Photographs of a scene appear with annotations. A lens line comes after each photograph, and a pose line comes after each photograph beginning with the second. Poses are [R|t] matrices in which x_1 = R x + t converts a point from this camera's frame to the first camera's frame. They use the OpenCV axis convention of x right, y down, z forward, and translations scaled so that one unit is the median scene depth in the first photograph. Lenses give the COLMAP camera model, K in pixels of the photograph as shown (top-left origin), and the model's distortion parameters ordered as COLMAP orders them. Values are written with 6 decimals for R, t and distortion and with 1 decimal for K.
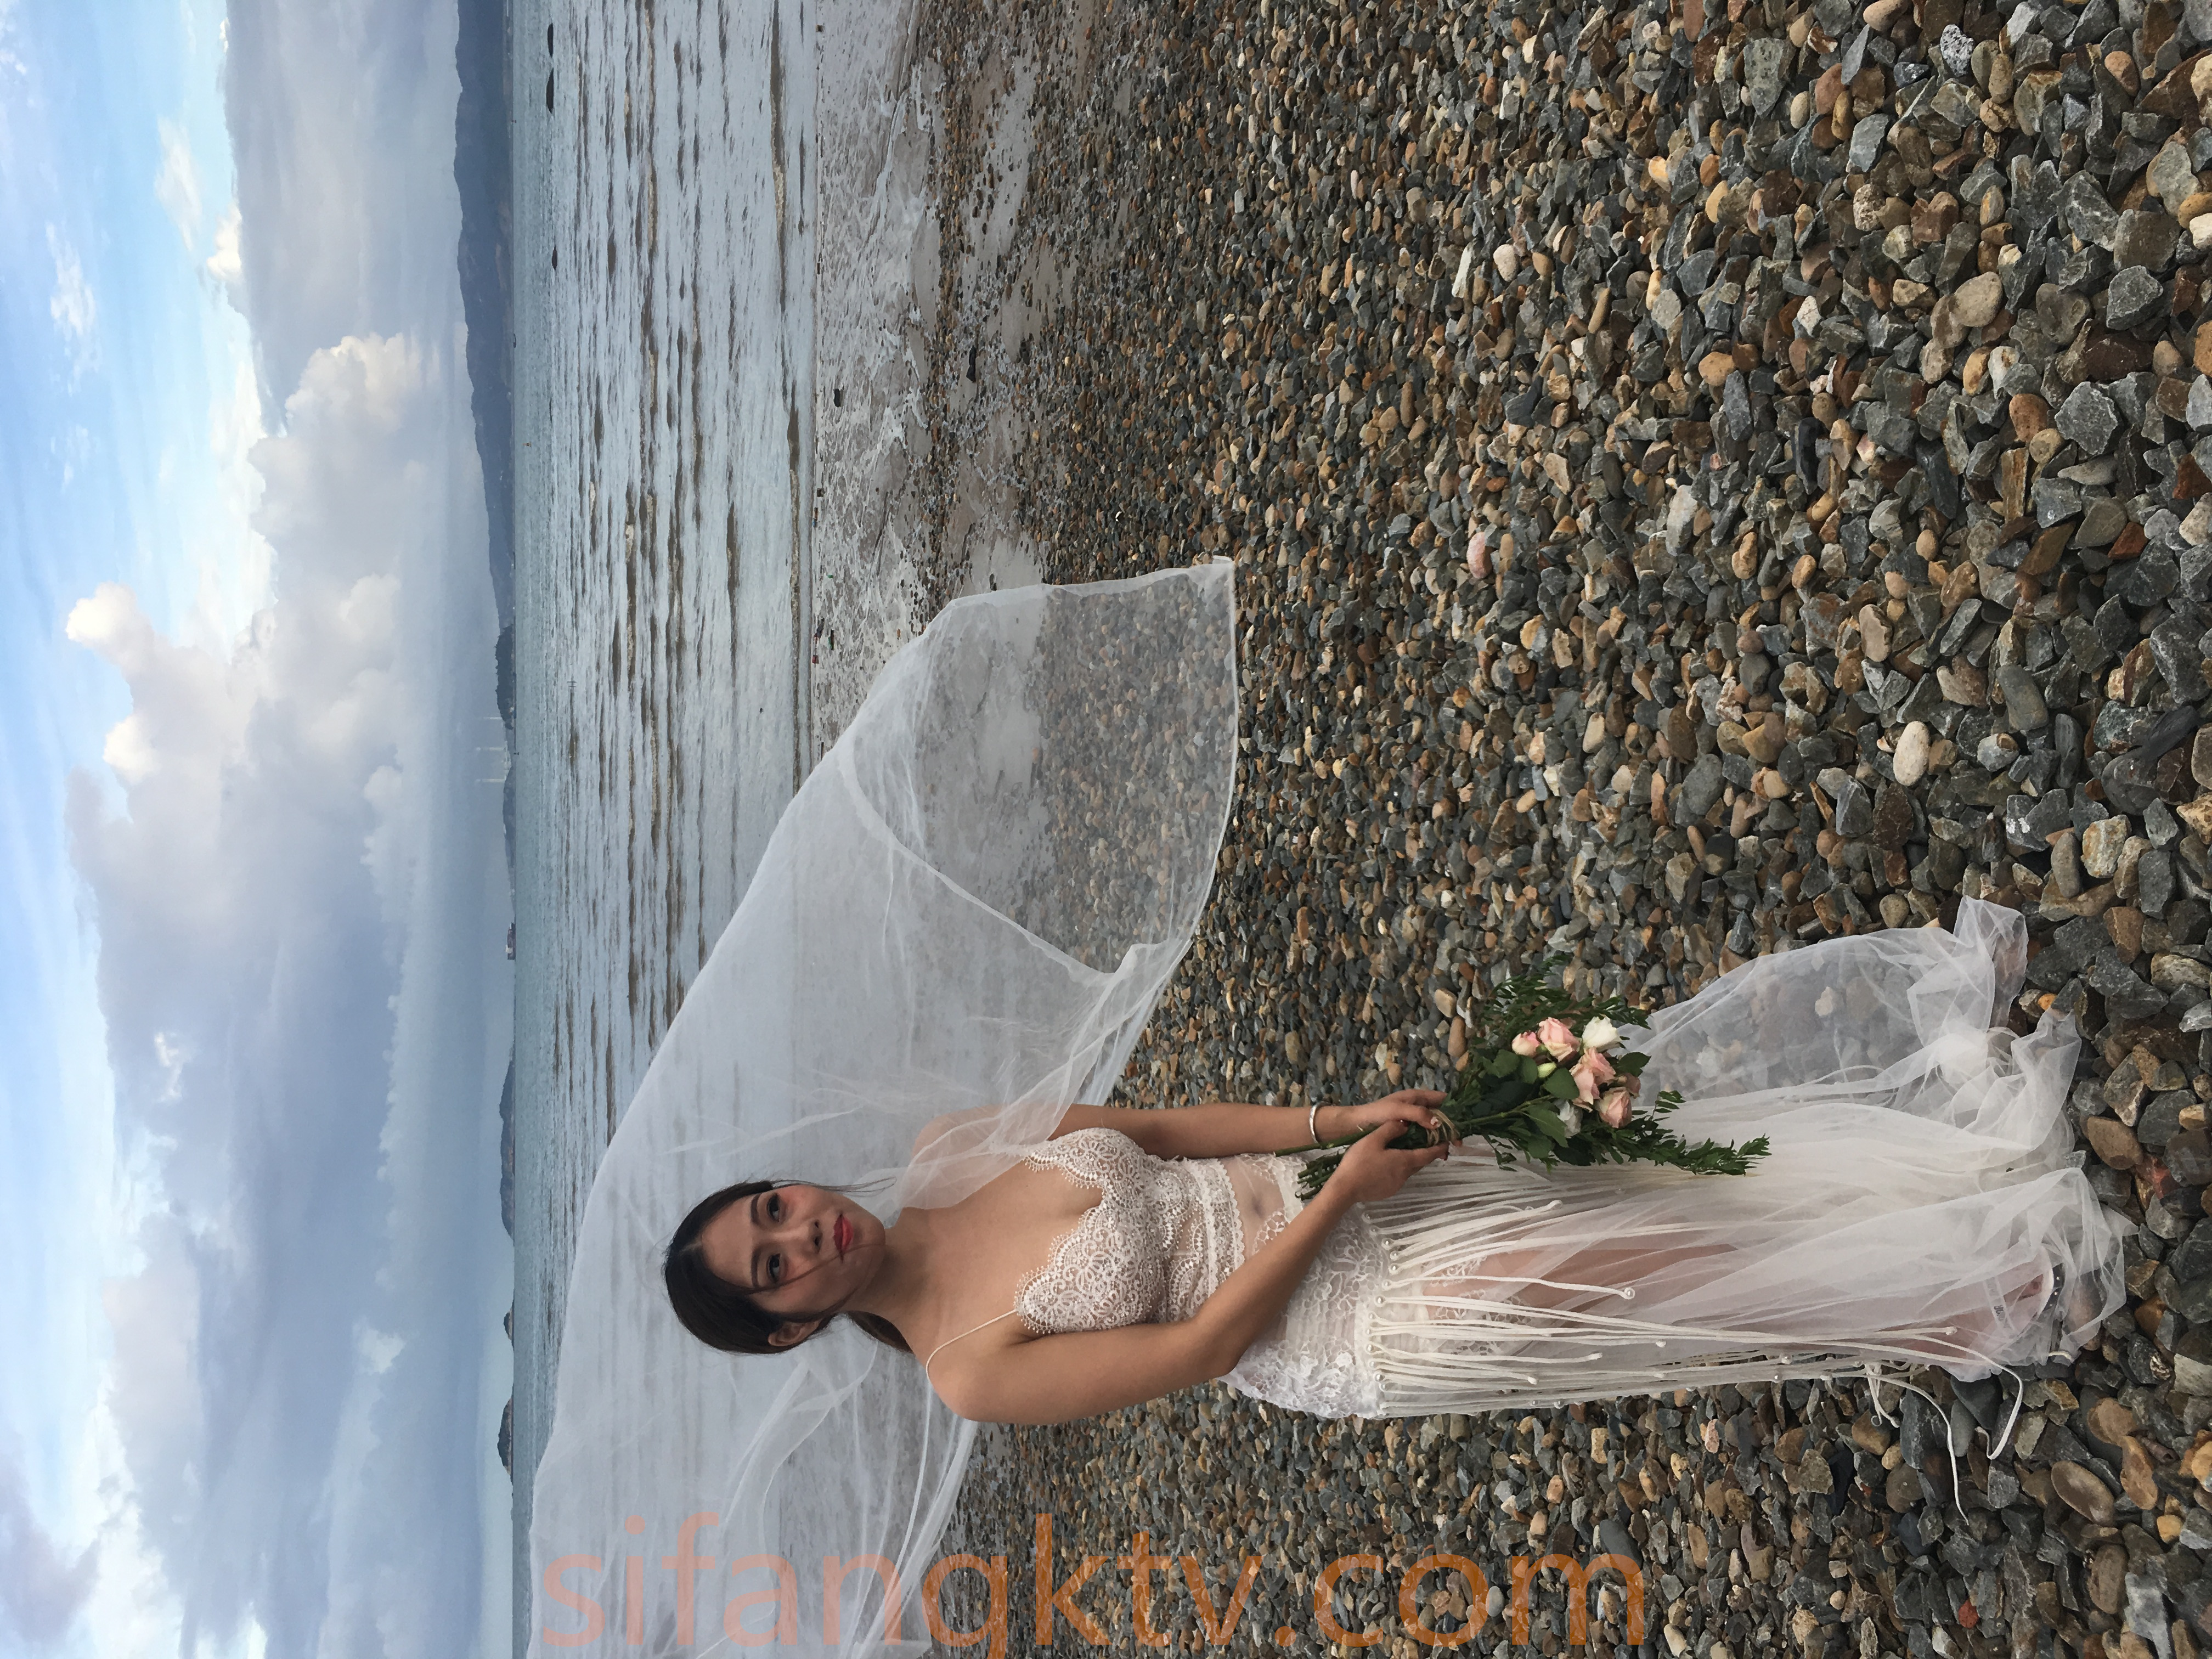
lens RADIAL K [[1890.4, 0, 1104.7], [0, 1890.4, 824.8], [0, 0, 1]] dist [0.061370, -0.089749]
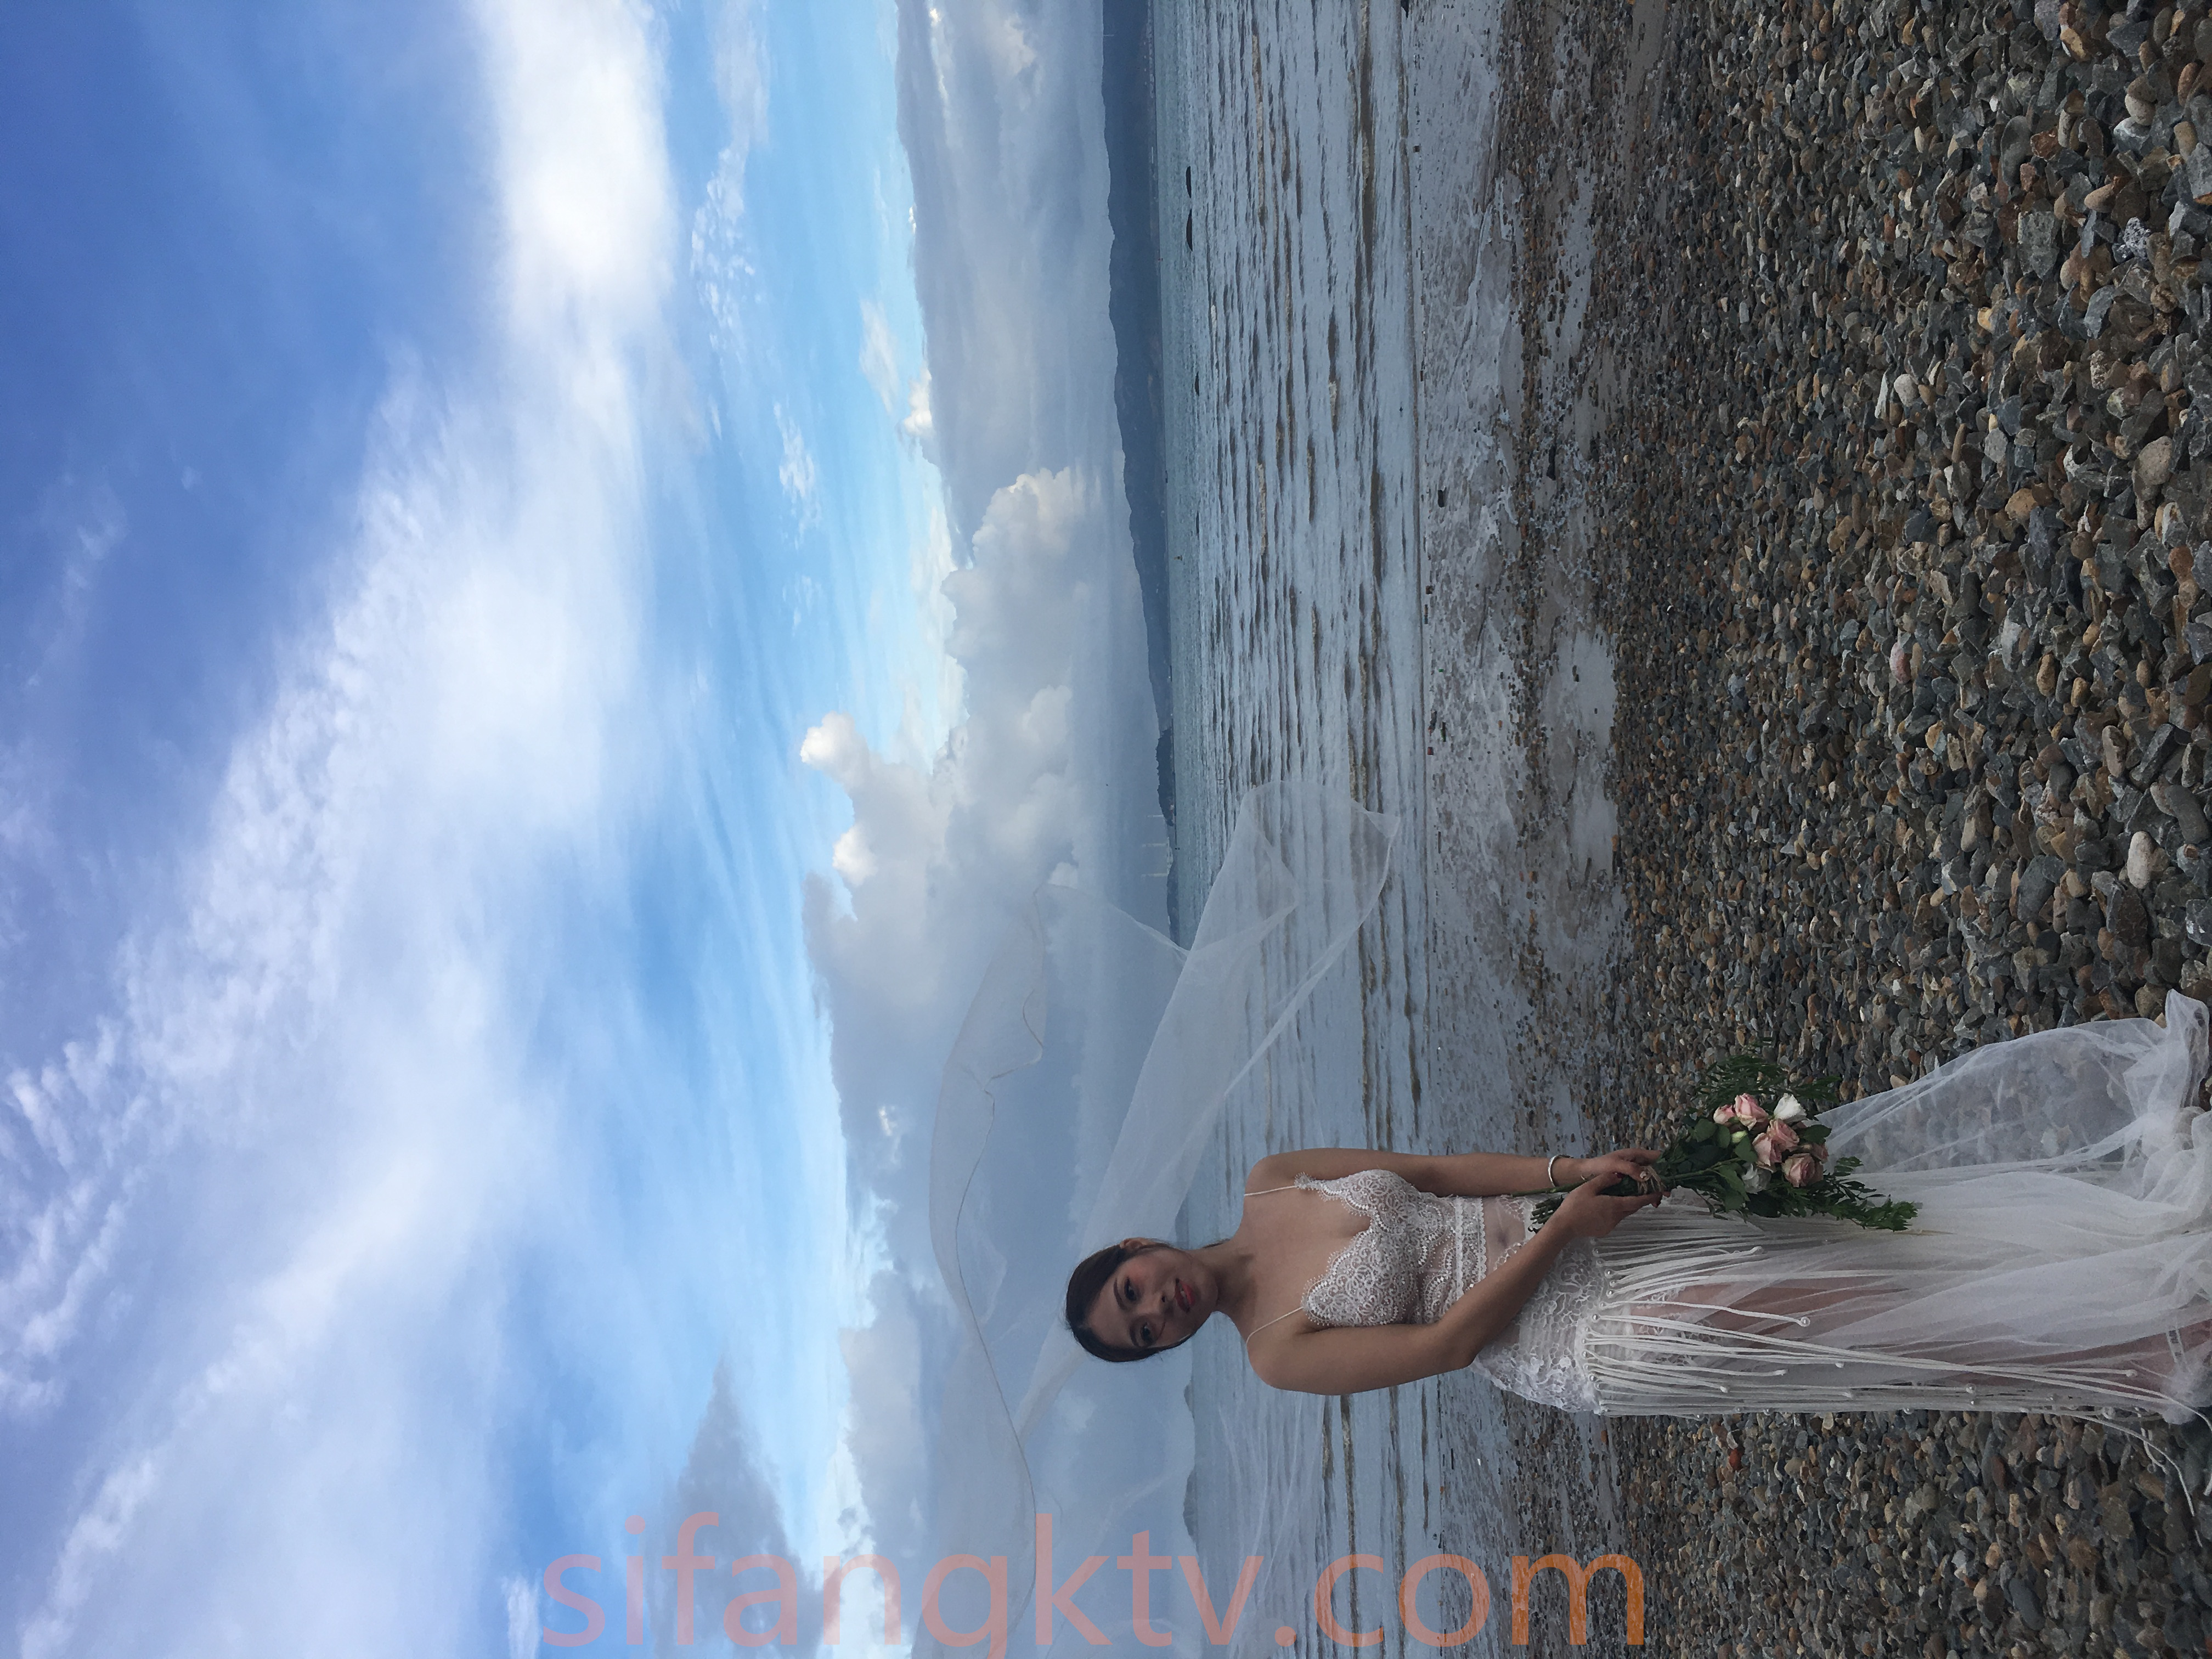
lens RADIAL K [[1886.3, 0, 1105.3], [0, 1886.3, 830.1], [0, 0, 1]] dist [0.083696, -0.126214]
pose [[0.941809, -0.040373, -0.333716, 0.118292], [0.026475, 0.998586, -0.046091, -0.010105], [0.335105, 0.034574, 0.941546, -0.132495]]
